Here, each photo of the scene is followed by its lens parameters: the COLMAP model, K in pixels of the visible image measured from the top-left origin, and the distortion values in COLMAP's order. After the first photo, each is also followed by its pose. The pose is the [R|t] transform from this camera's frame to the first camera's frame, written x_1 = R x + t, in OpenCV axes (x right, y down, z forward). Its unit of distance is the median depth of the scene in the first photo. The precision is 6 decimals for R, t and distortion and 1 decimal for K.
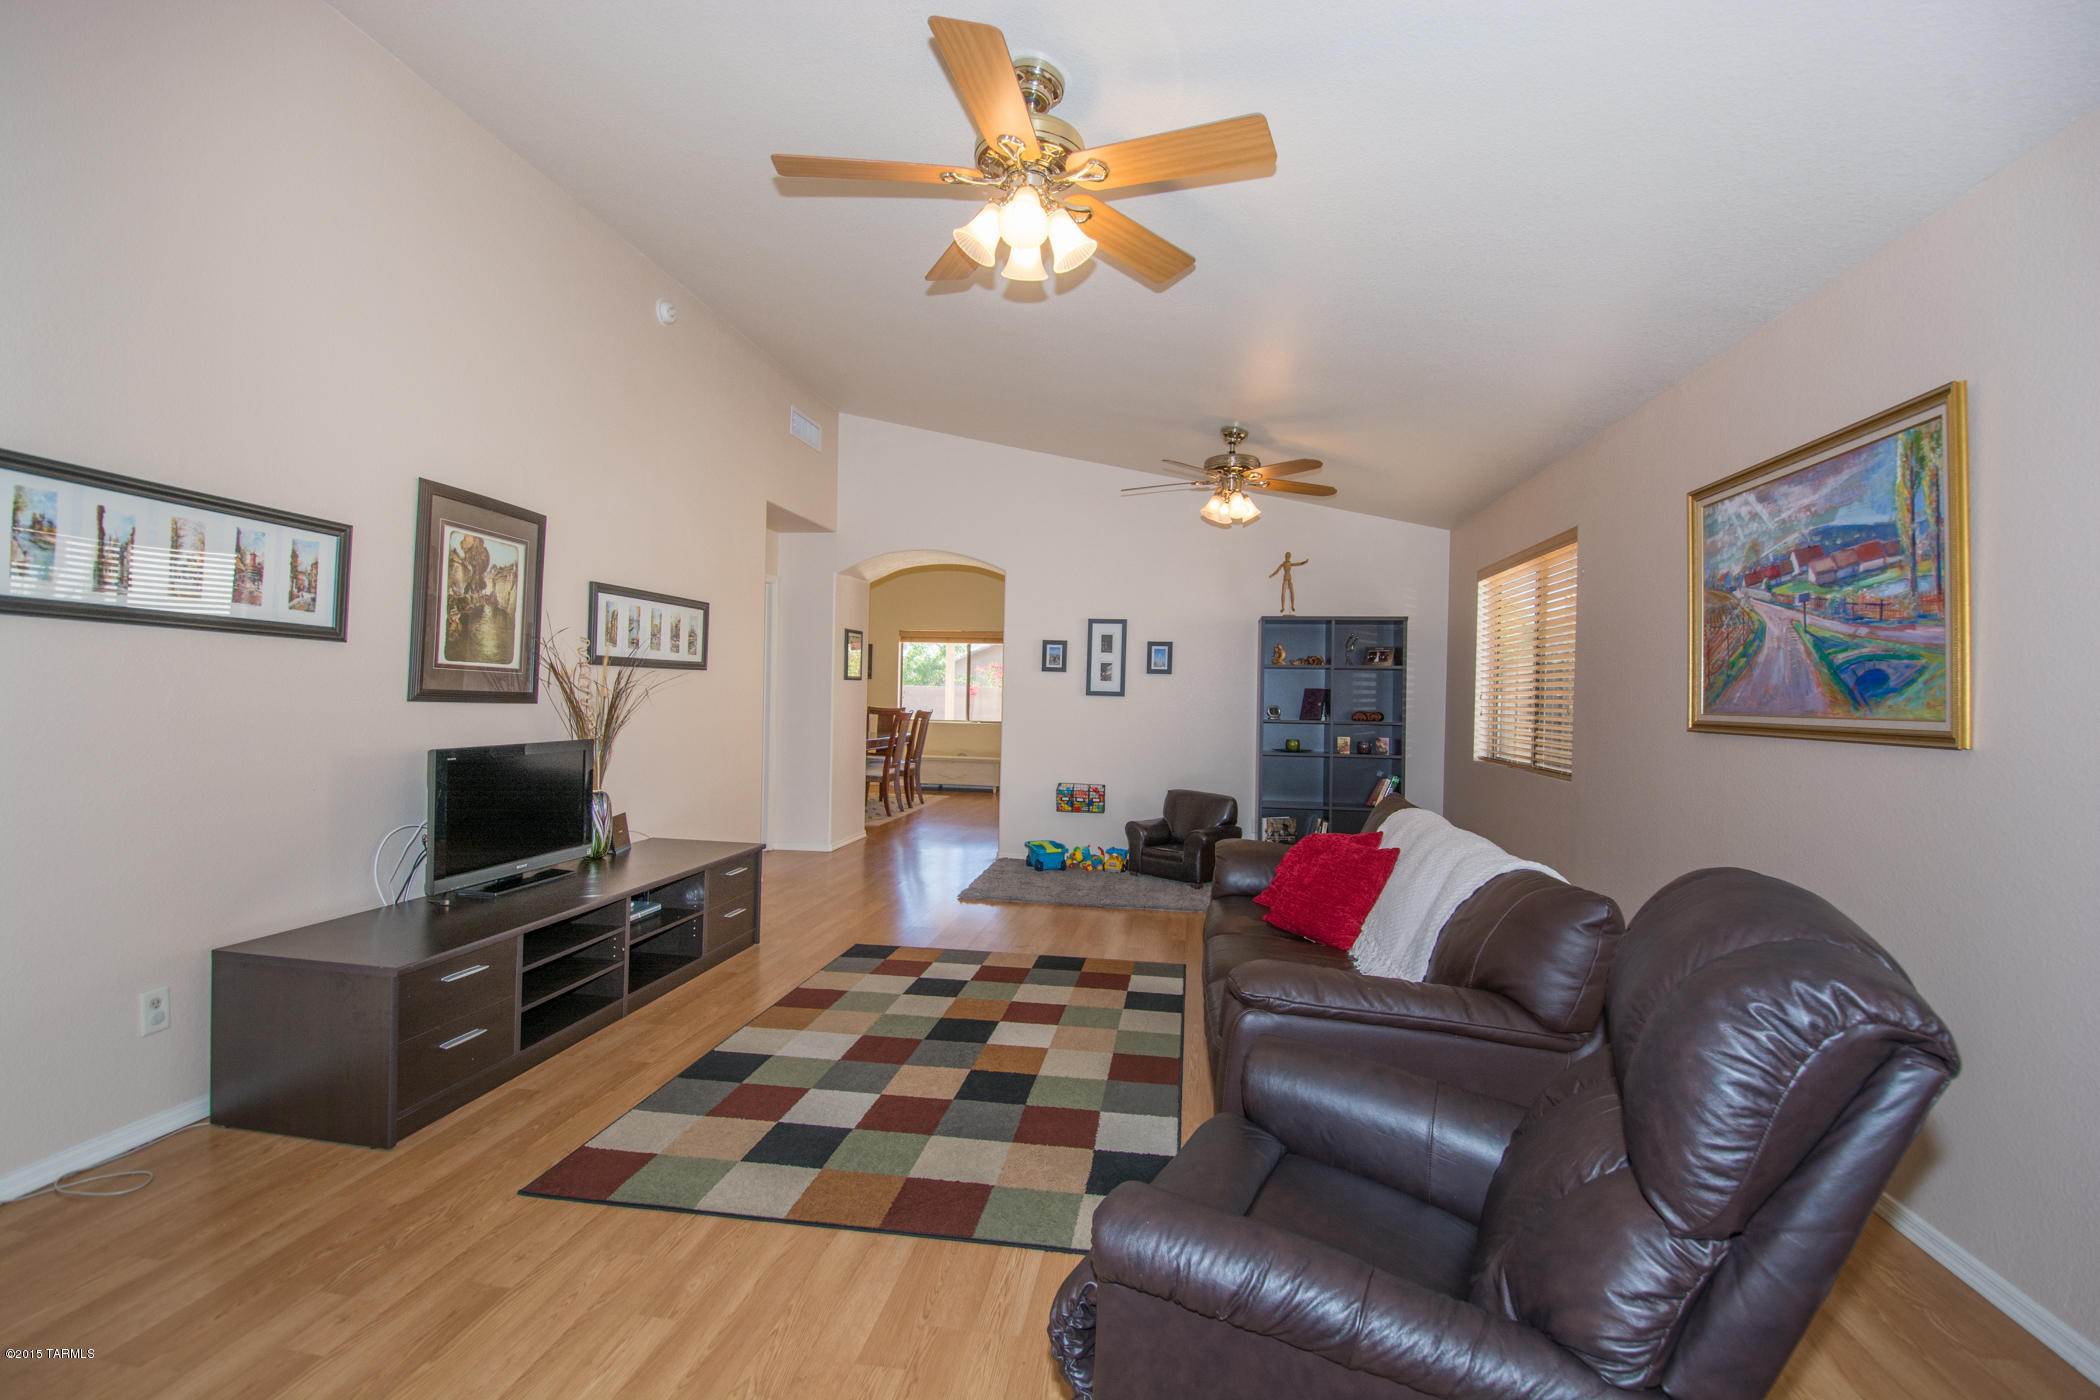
lens RADIAL K [[914.5, 0, 1064.8], [0, 914.5, 685.5], [0, 0, 1]] dist [-0.000356, -0.010546]
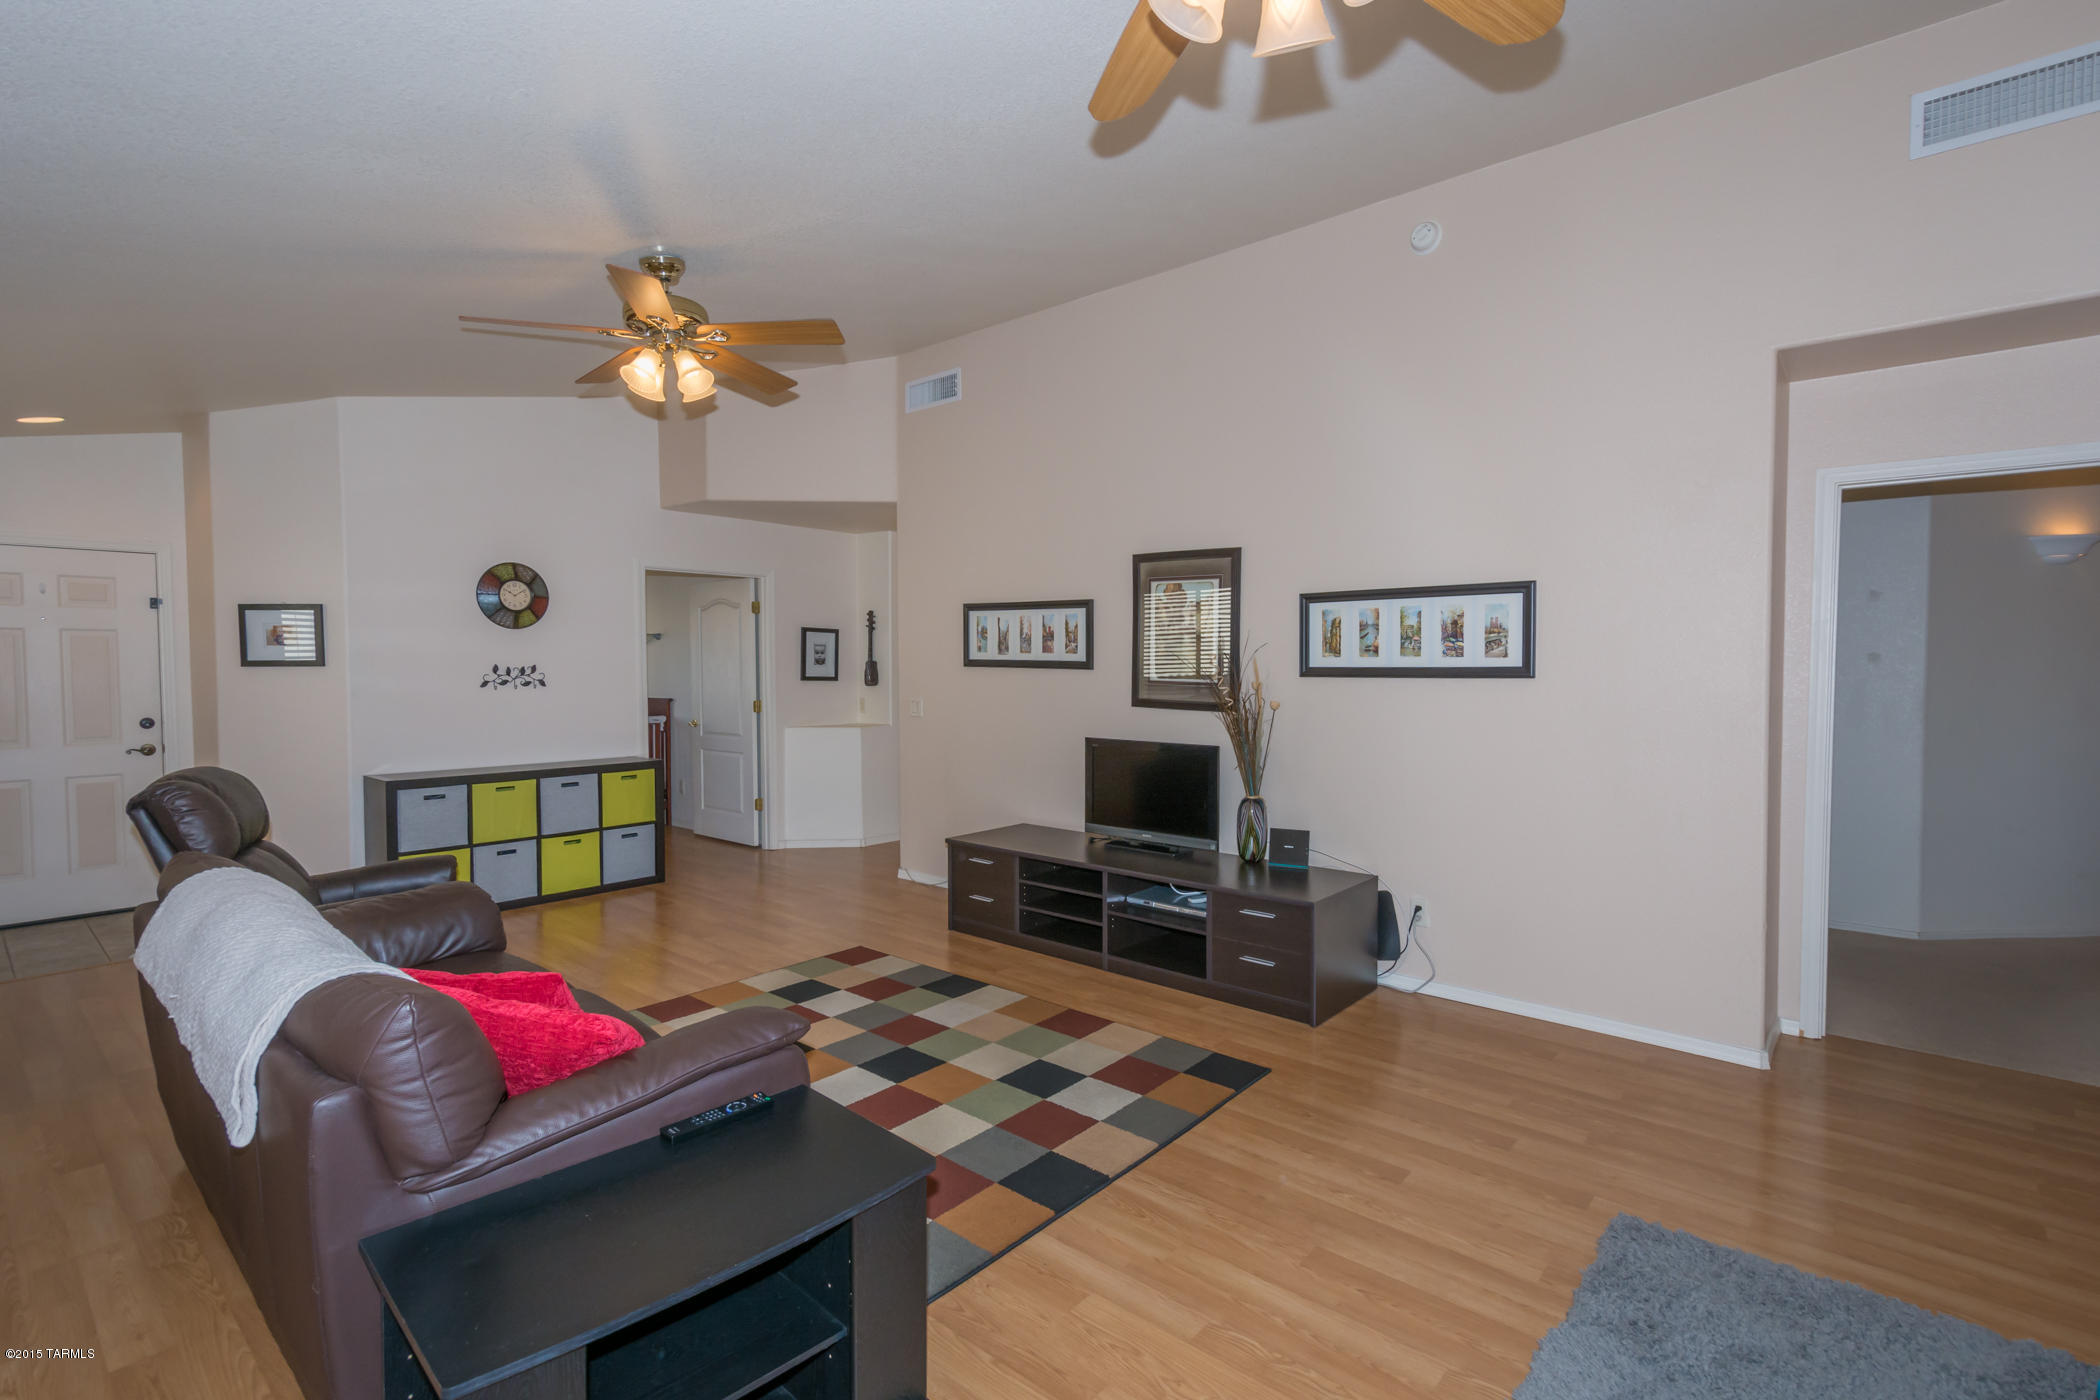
lens RADIAL K [[972.9, 0, 1061.8], [0, 972.9, 700.2], [0, 0, 1]] dist [0.026595, 0.000075]
pose [[-0.539519, 0.009959, -0.841915, 0.634031], [-0.003128, 0.999899, 0.013832, -0.013926], [0.841968, 0.010096, -0.539433, 1.644631]]
